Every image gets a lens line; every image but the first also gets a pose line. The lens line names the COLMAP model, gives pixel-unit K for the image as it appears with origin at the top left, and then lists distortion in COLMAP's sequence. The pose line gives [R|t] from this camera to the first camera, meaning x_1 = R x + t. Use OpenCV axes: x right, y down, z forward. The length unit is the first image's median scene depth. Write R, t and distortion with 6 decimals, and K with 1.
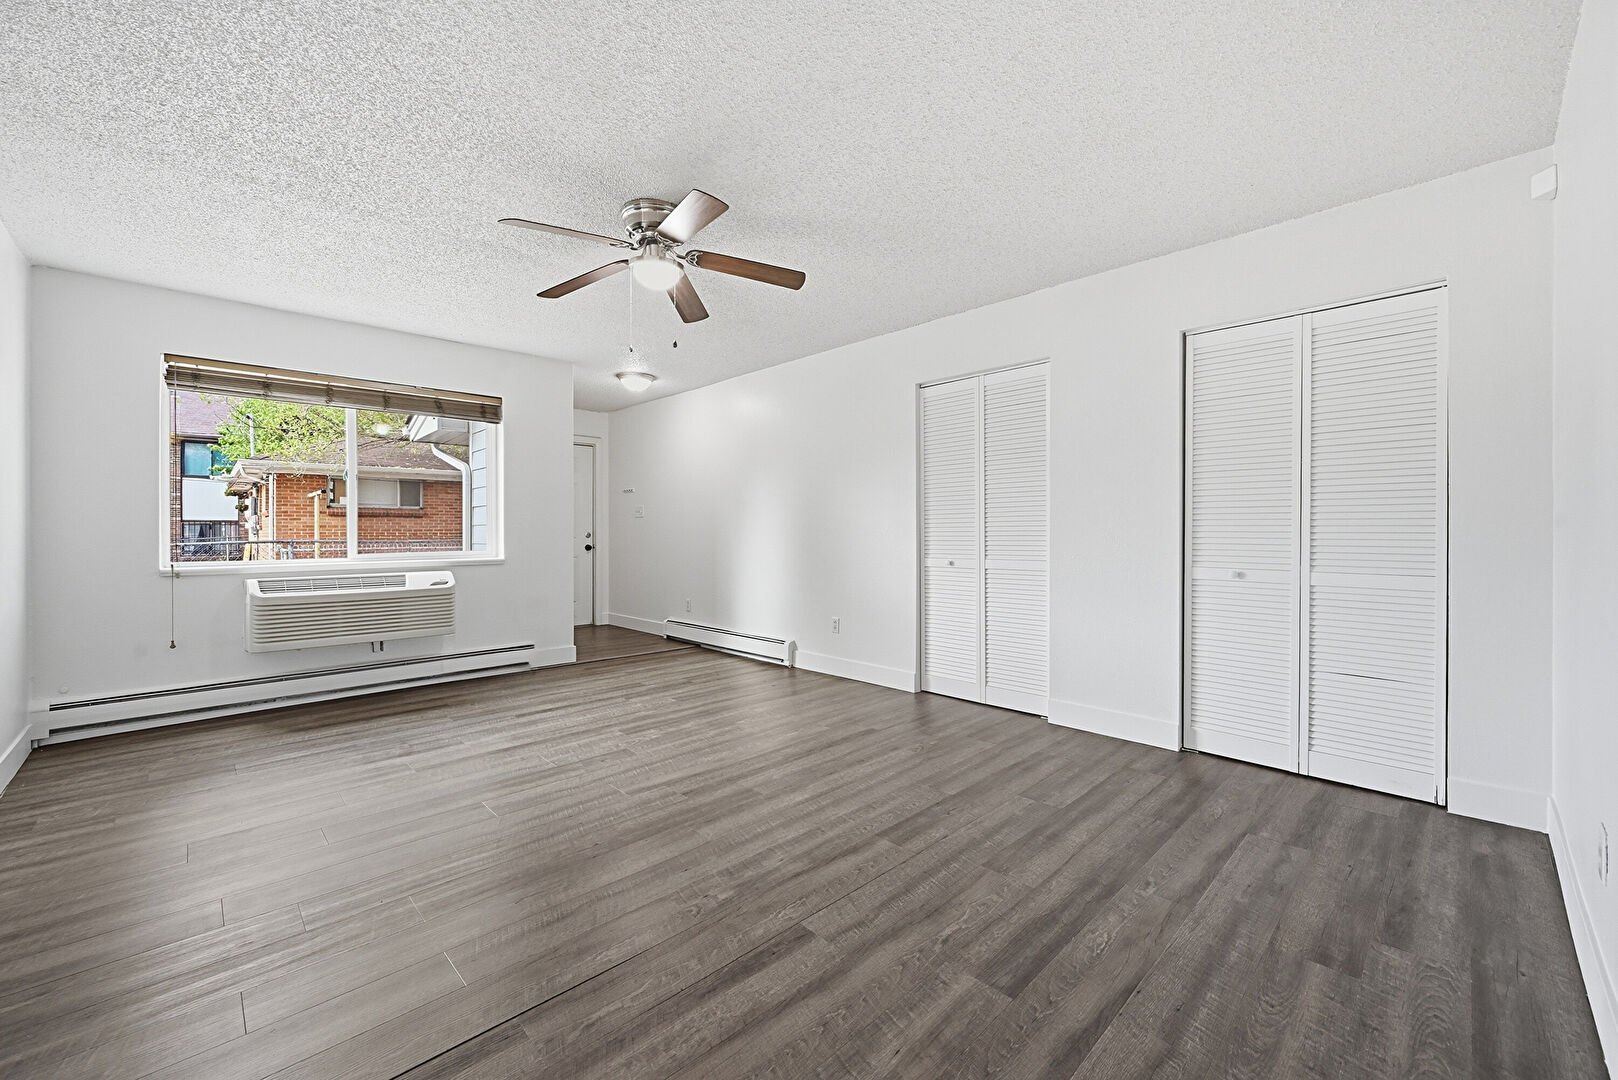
lens RADIAL K [[640.4, 0, 809.4], [0, 640.4, 530.1], [0, 0, 1]] dist [-0.001992, 0.000013]
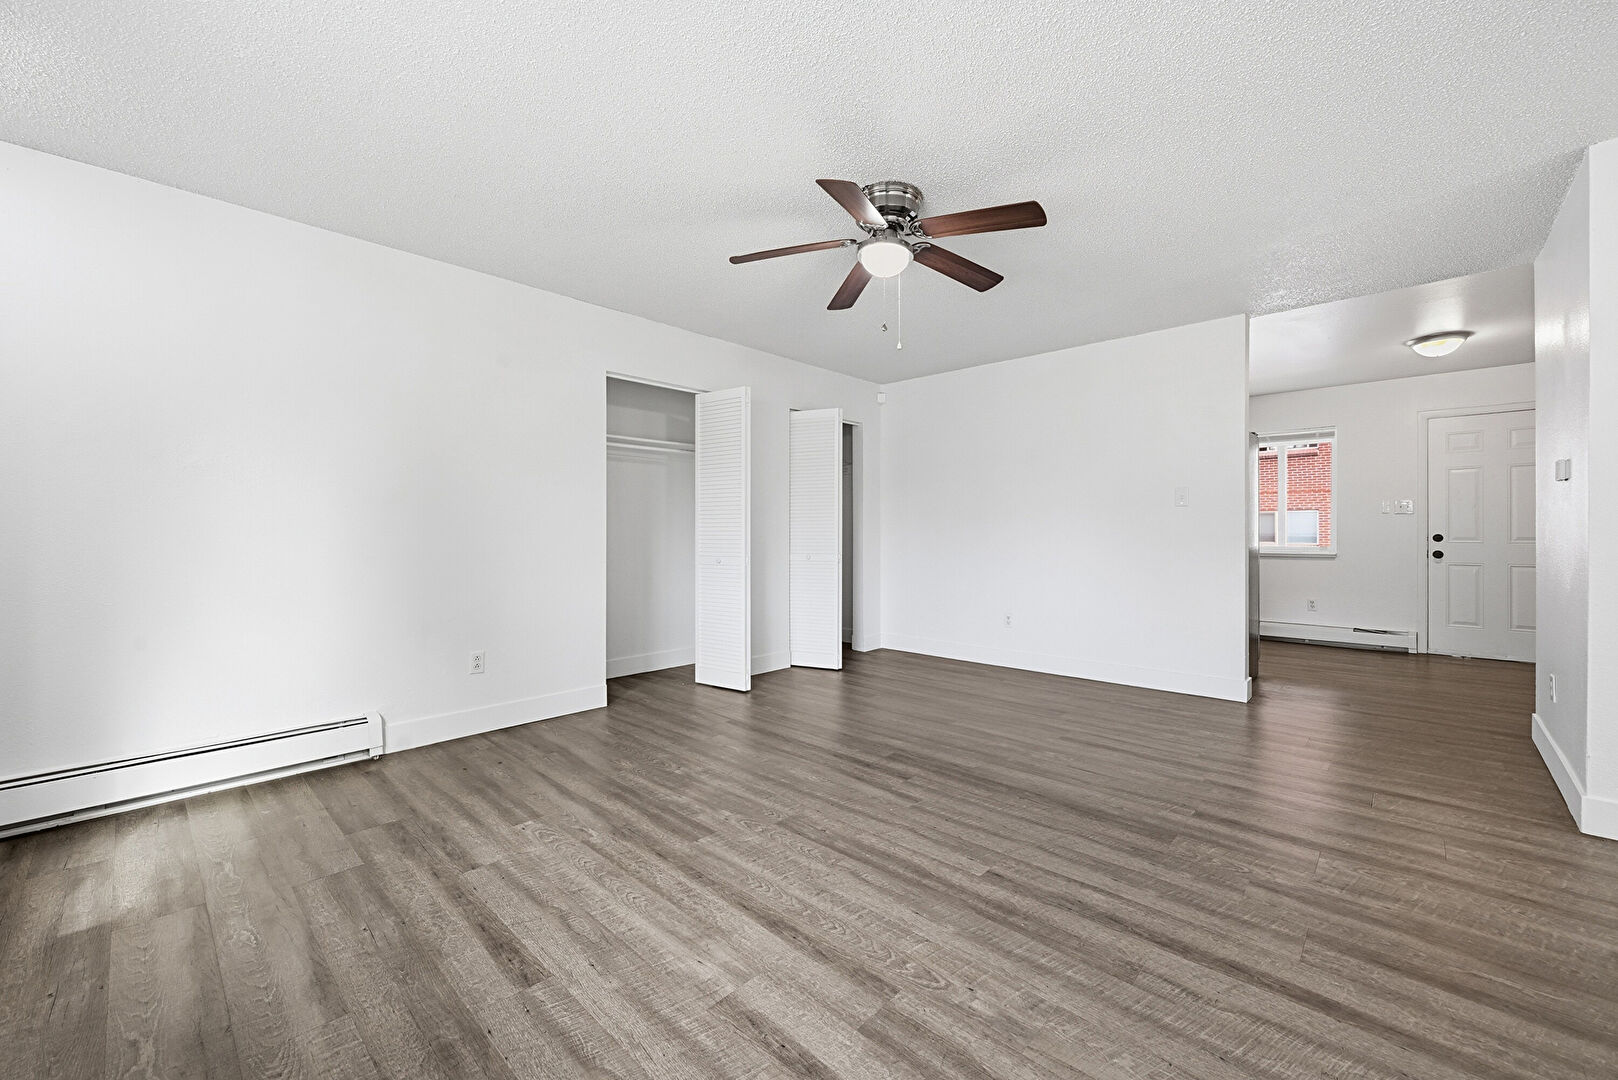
lens RADIAL K [[640.4, 0, 809.4], [0, 640.4, 530.1], [0, 0, 1]] dist [-0.001992, 0.000013]
pose [[-0.041248, 0.005836, 0.999132, -1.021029], [-0.002019, 0.999980, -0.005924, 0.007505], [-0.999147, -0.002261, -0.041235, 0.987590]]
